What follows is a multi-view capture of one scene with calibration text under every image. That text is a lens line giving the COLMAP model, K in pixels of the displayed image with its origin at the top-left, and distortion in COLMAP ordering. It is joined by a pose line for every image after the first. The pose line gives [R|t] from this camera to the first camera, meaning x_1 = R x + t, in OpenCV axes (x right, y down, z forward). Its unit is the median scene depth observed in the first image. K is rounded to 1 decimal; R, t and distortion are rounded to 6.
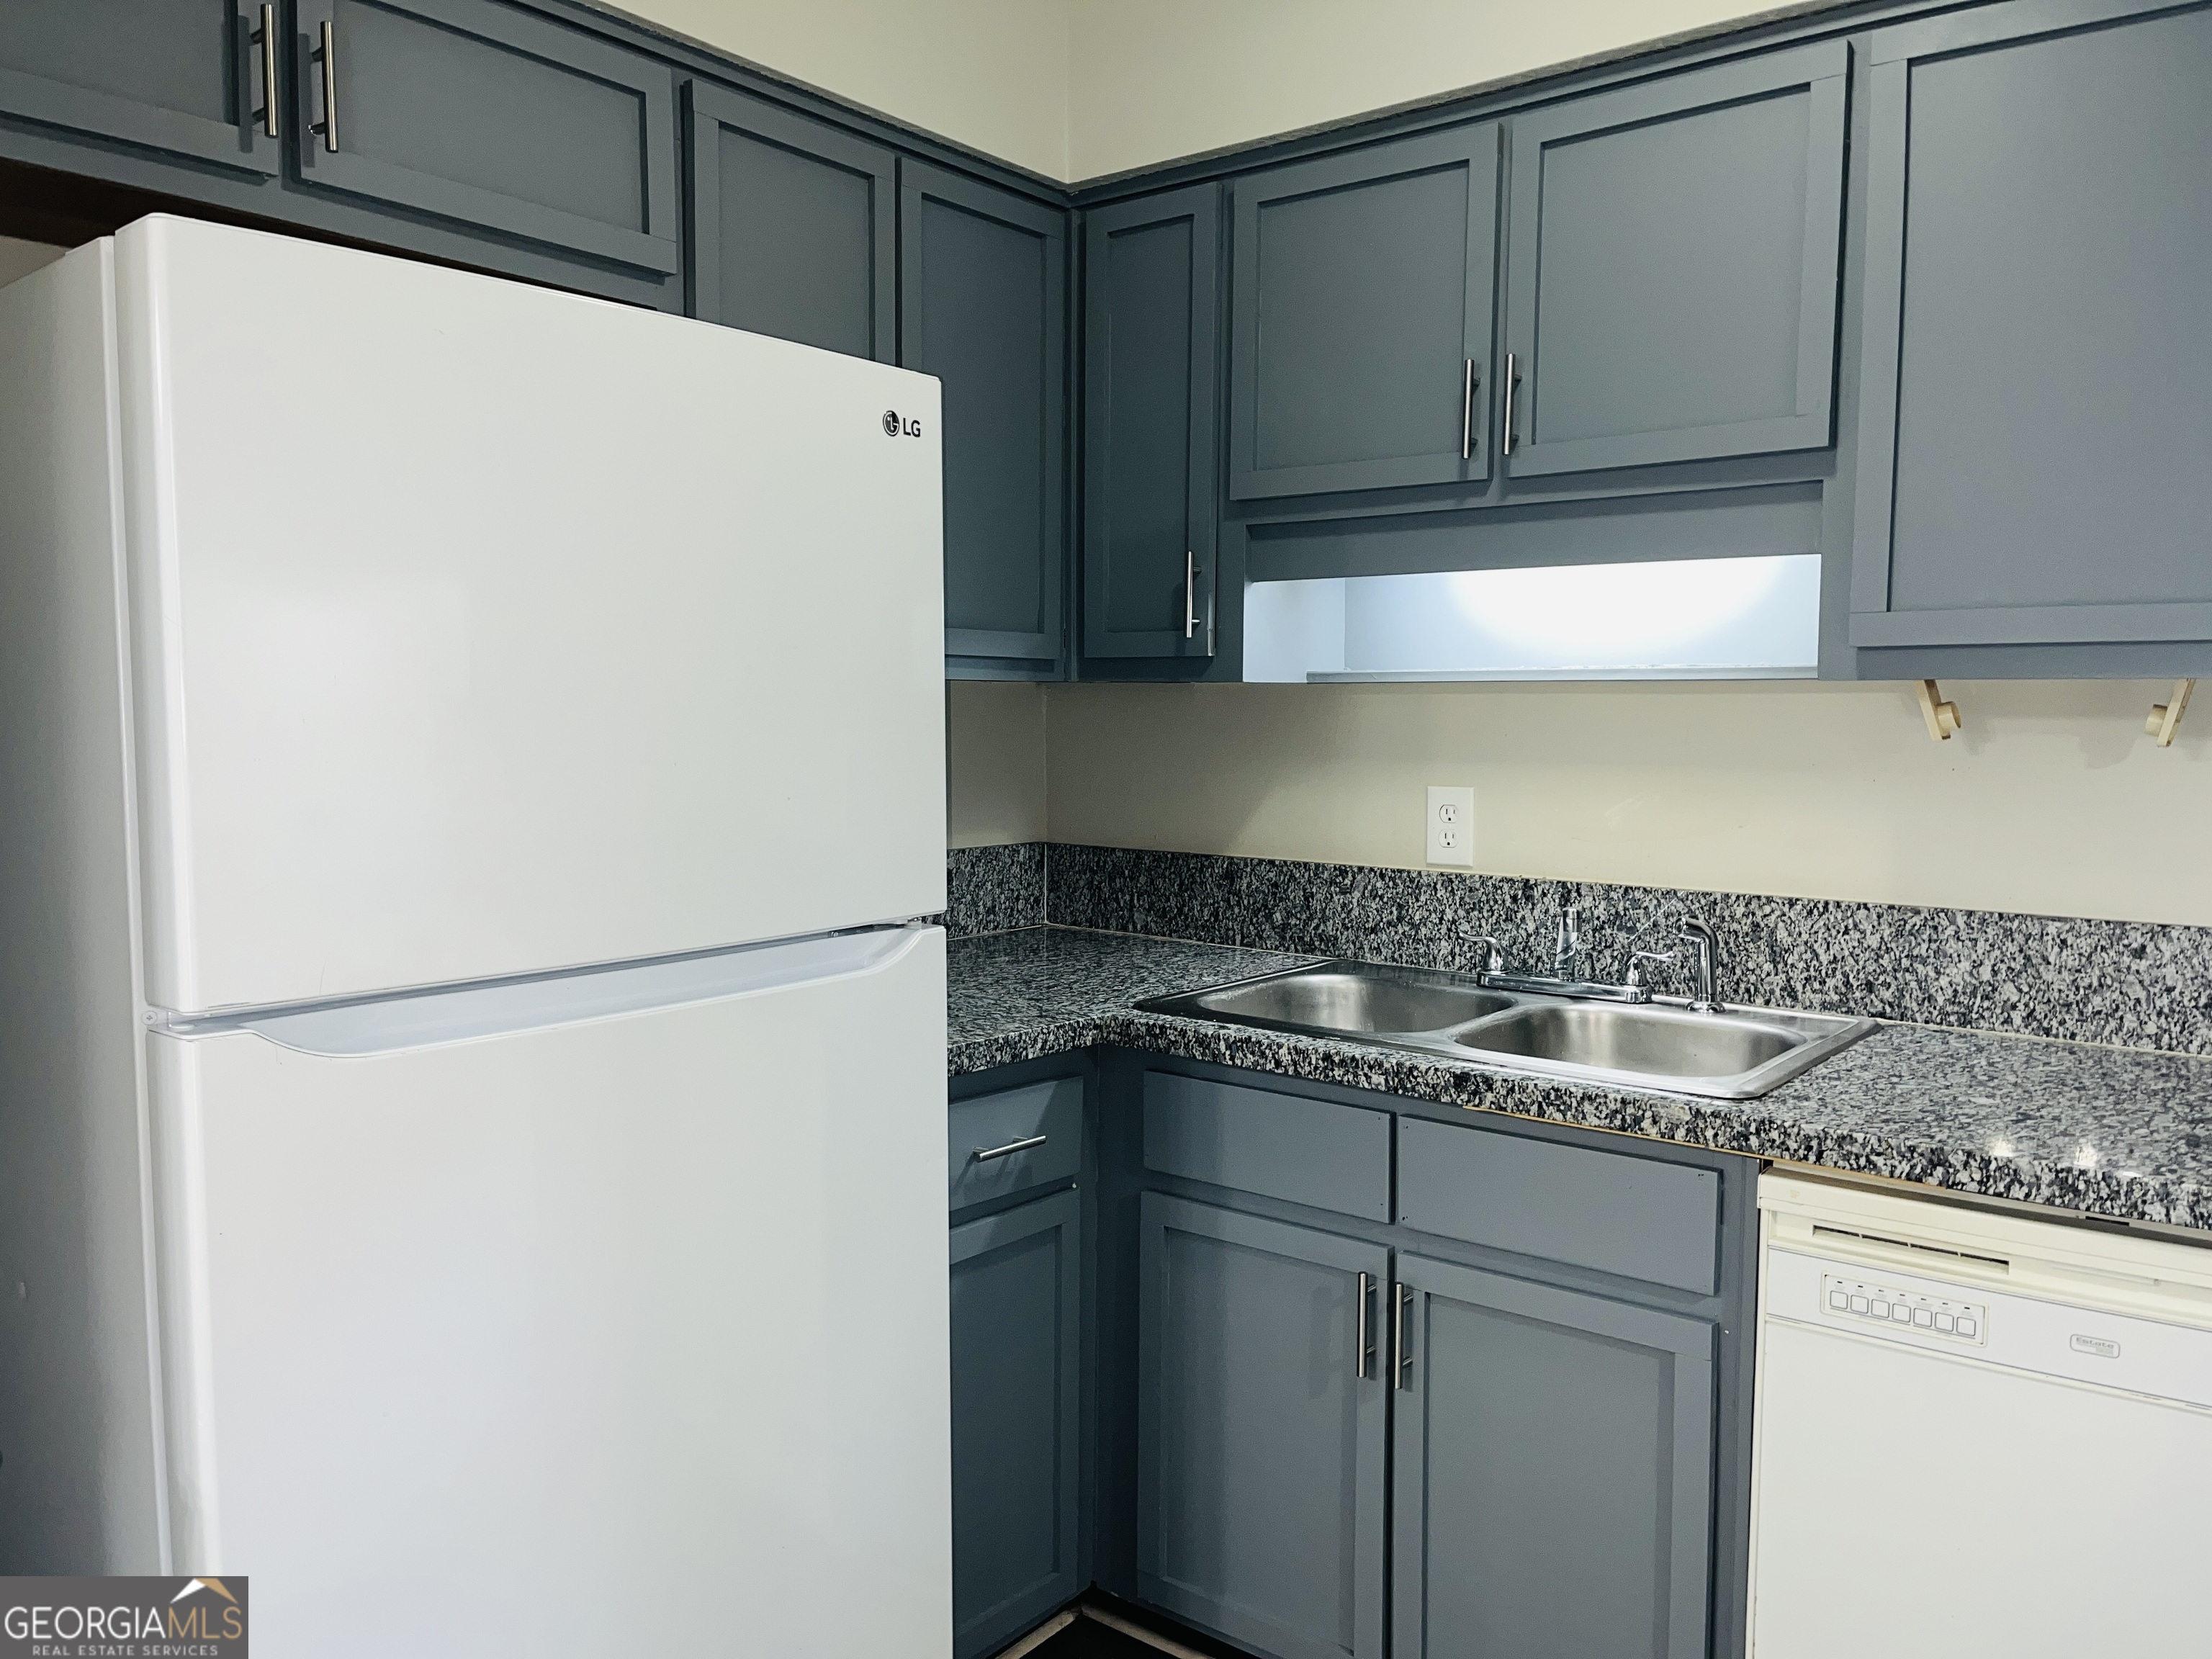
lens RADIAL K [[1676.5, 0, 1087.6], [0, 1676.5, 821.1], [0, 0, 1]] dist [0.080590, -0.098908]
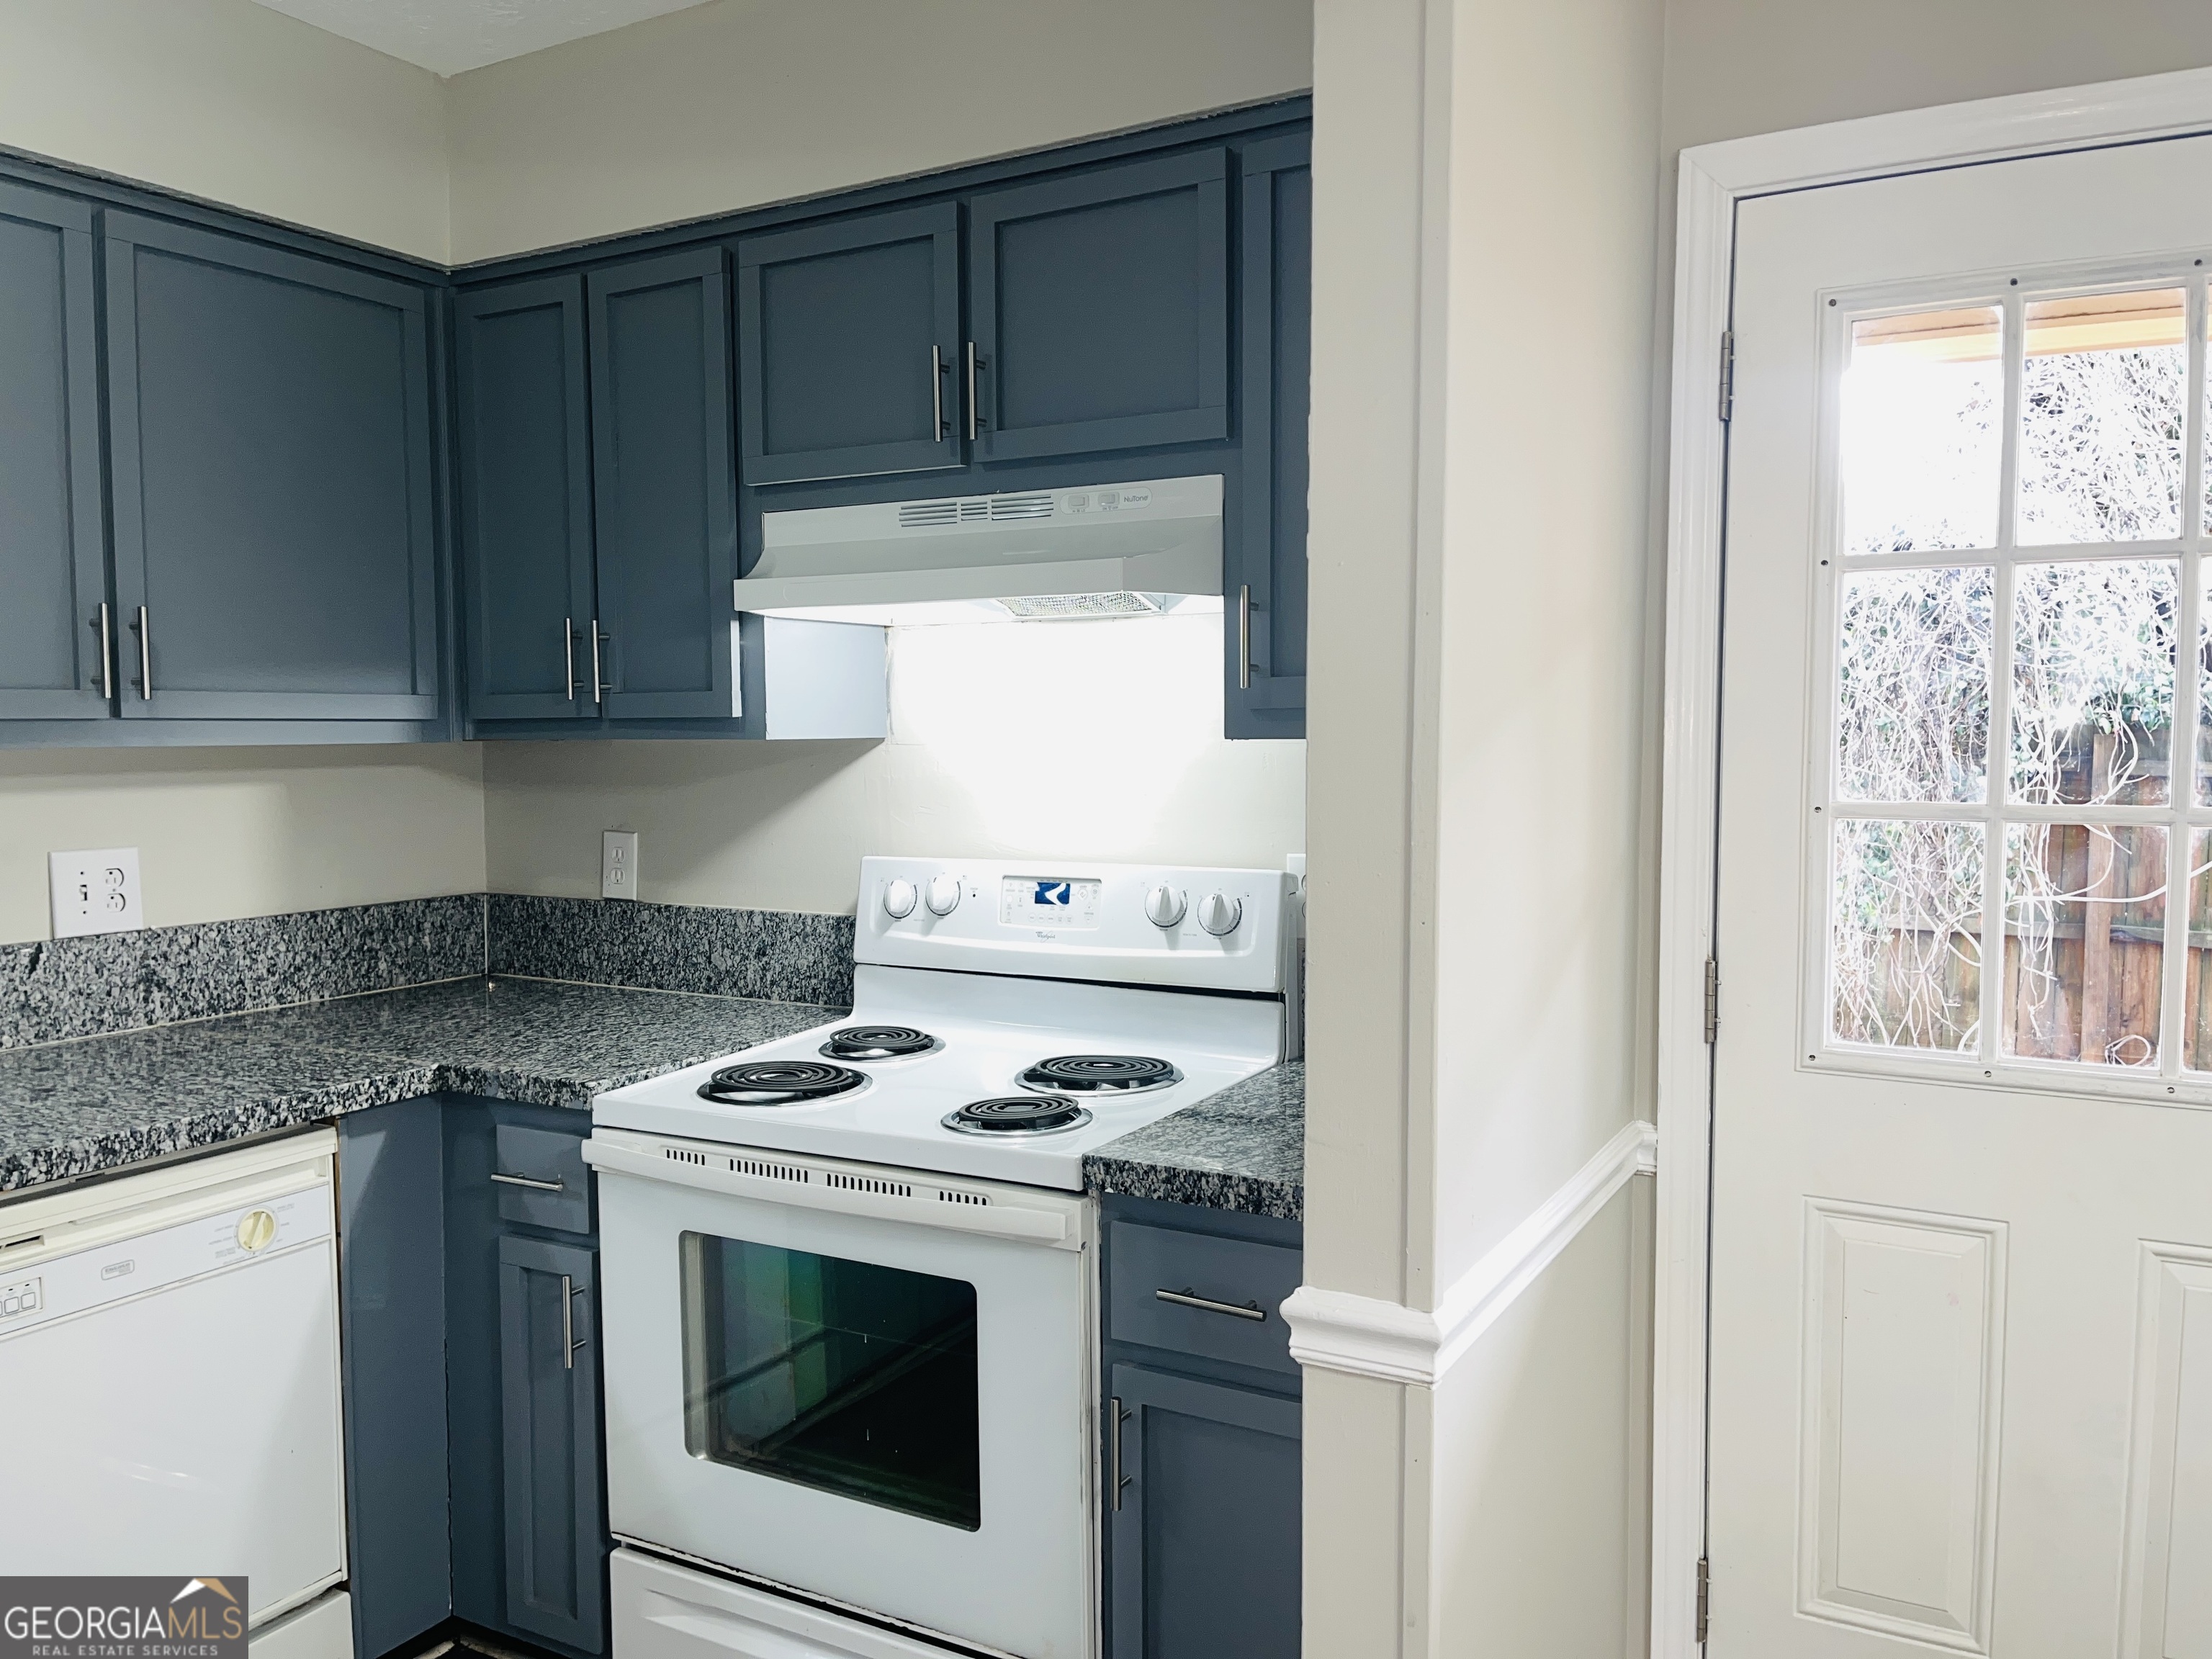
lens RADIAL K [[1676.5, 0, 1108.9], [0, 1676.5, 837.8], [0, 0, 1]] dist [0.080590, -0.098908]
pose [[-0.165116, -0.068637, 0.983883, -0.589075], [0.073152, 0.993976, 0.081617, -0.051054], [-0.983558, 0.085449, -0.159101, 0.329858]]
